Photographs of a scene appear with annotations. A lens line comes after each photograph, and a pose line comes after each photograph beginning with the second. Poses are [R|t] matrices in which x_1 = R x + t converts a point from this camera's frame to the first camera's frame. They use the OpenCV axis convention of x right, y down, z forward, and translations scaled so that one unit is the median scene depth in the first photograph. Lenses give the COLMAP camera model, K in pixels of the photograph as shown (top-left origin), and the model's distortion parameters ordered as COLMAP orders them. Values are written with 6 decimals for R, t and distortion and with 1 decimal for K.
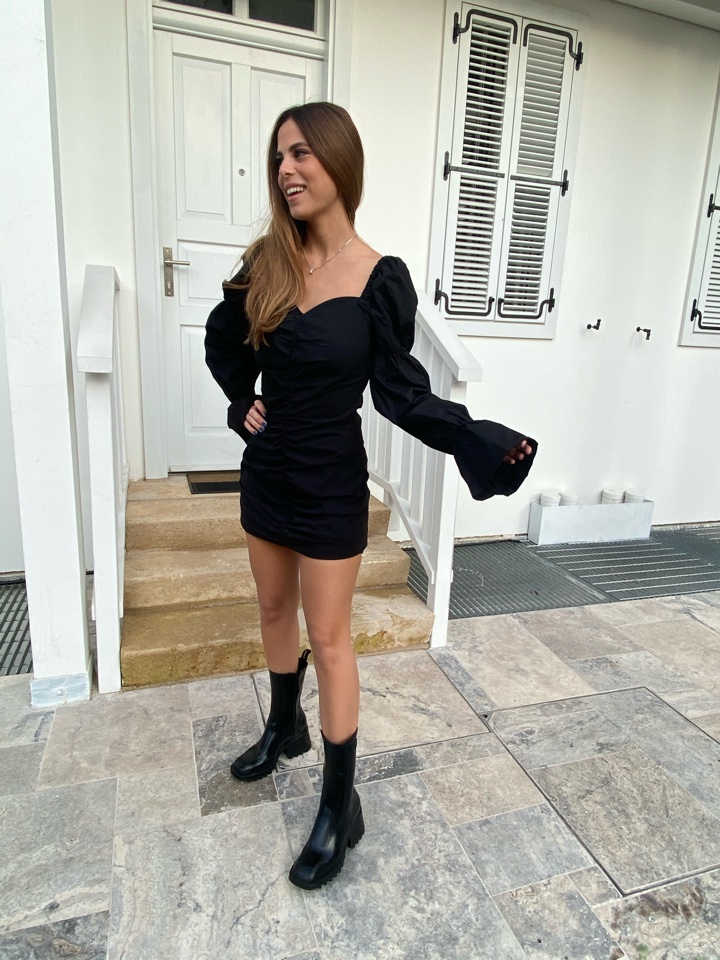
lens RADIAL K [[598.2, 0, 365.4], [0, 598.2, 489.9], [0, 0, 1]] dist [0.025910, -0.040428]
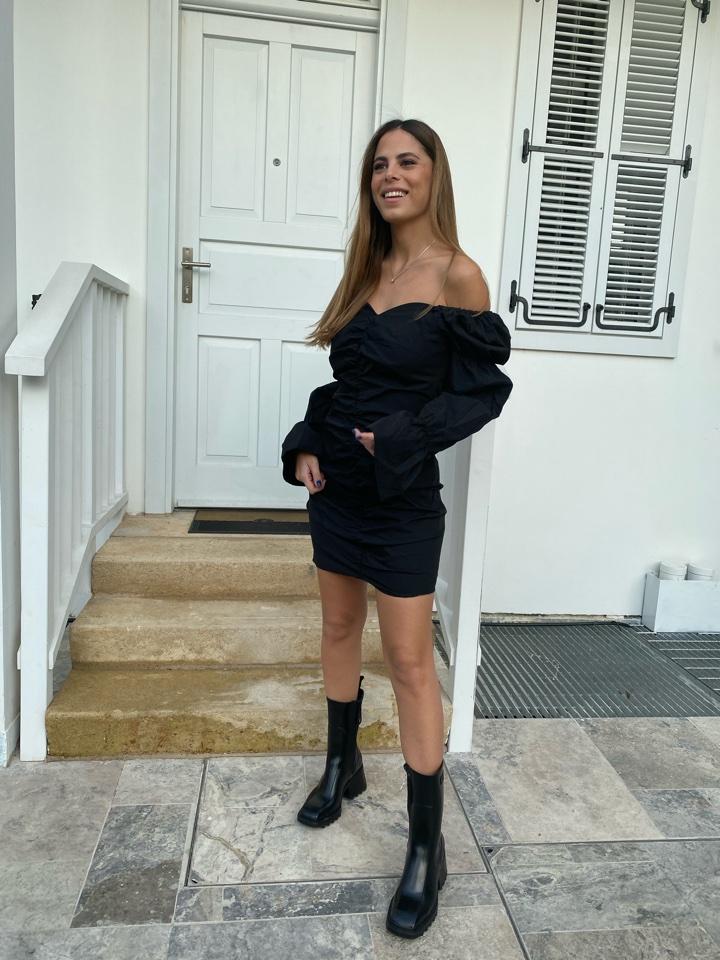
lens RADIAL K [[743.6, 0, 365.1], [0, 743.6, 479.6], [0, 0, 1]] dist [-0.014017, 0.007007]
pose [[0.982047, 0.039076, -0.184547, 0.154547], [-0.057059, 0.994015, -0.093162, 0.017057], [0.179802, 0.102019, 0.978398, 0.036960]]
